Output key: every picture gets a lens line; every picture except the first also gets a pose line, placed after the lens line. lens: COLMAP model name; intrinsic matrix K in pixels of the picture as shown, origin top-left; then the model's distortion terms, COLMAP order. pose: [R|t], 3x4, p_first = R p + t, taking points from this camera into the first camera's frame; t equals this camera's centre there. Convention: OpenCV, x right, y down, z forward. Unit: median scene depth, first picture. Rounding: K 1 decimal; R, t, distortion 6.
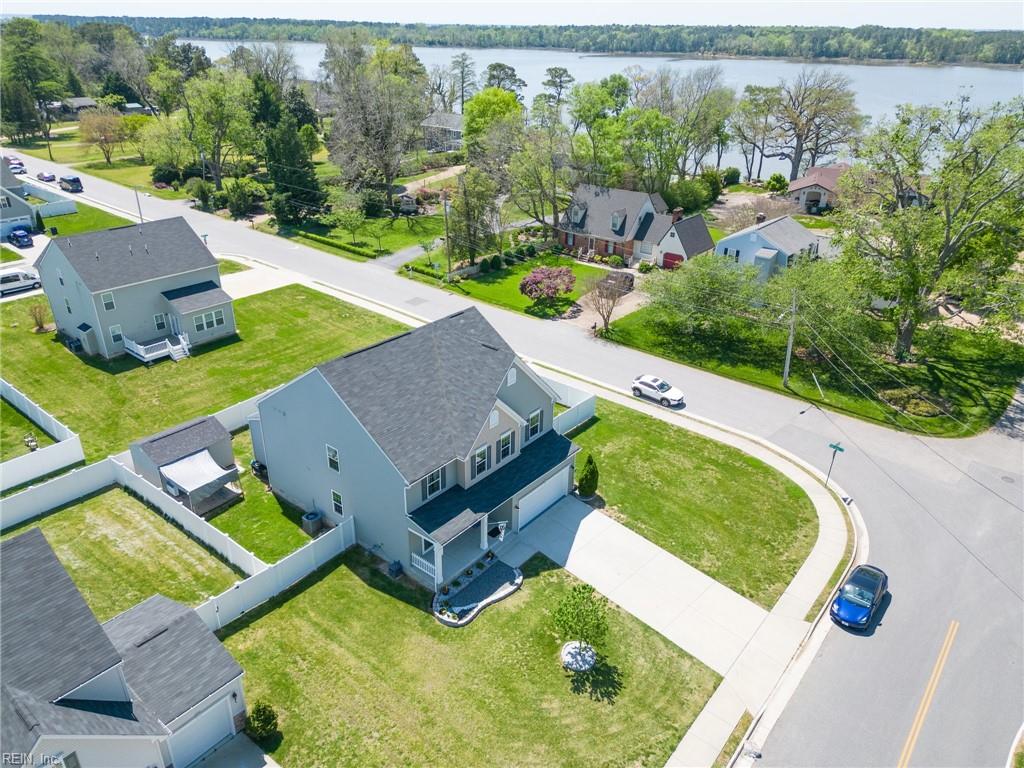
lens RADIAL K [[717.9, 0, 509.7], [0, 717.9, 387.9], [0, 0, 1]] dist [0.053874, -0.022081]
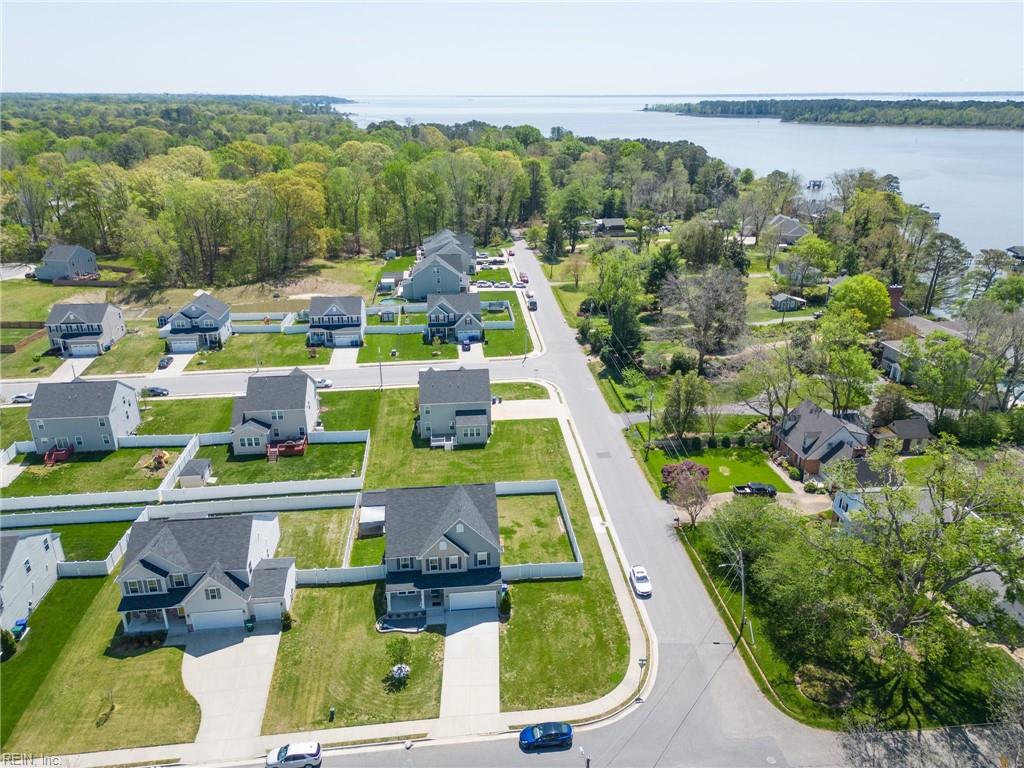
lens RADIAL K [[717.9, 0, 513.8], [0, 717.9, 375.4], [0, 0, 1]] dist [0.053874, -0.022081]
pose [[0.716392, 0.241548, -0.654551, 0.795220], [-0.304665, 0.952290, 0.017974, -0.303646], [0.627664, 0.186542, 0.755804, -0.272282]]
